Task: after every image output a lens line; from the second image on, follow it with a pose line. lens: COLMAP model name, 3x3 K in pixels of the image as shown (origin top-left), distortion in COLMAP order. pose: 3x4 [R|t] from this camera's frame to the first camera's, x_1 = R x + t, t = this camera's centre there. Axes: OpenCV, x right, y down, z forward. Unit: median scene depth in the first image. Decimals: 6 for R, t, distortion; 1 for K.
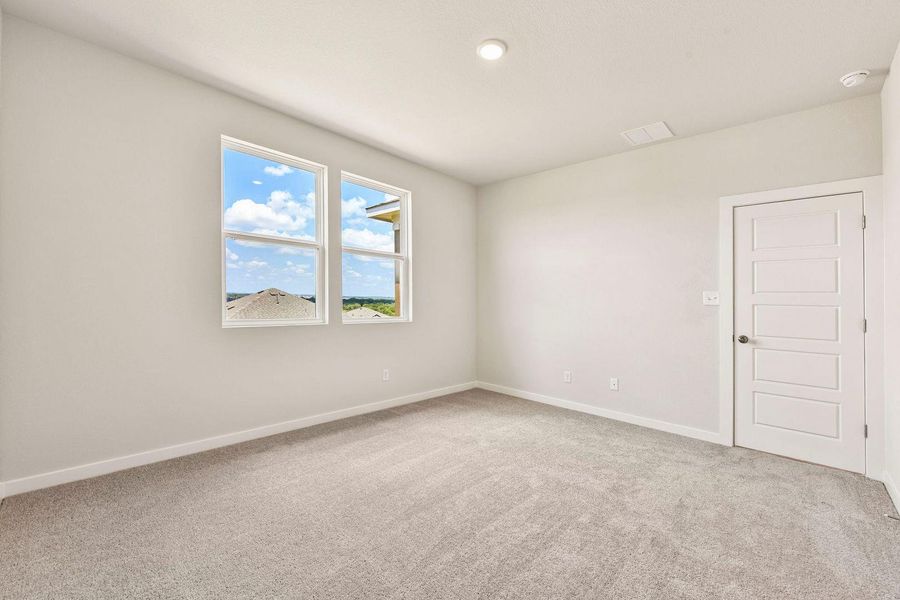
lens RADIAL K [[359.0, 0, 450.0], [0, 359.0, 300.0], [0, 0, 1]] dist [-0.011158, -0.000401]
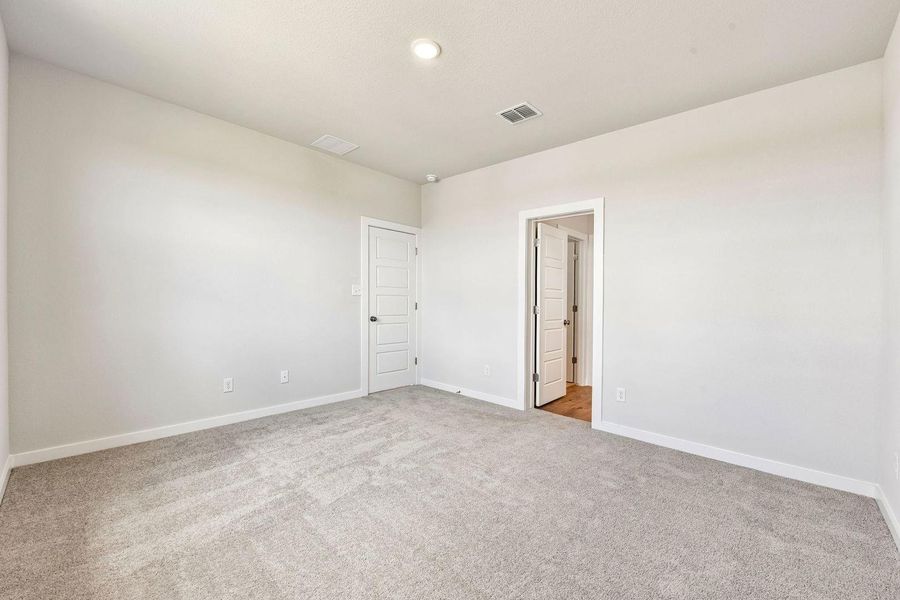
lens RADIAL K [[359.0, 0, 450.0], [0, 359.0, 300.0], [0, 0, 1]] dist [-0.011158, -0.000401]
pose [[0.005044, -0.022806, 0.999727, -0.628005], [-0.017583, 0.999583, 0.022891, -0.006190], [-0.999833, -0.017694, 0.004641, 0.673905]]
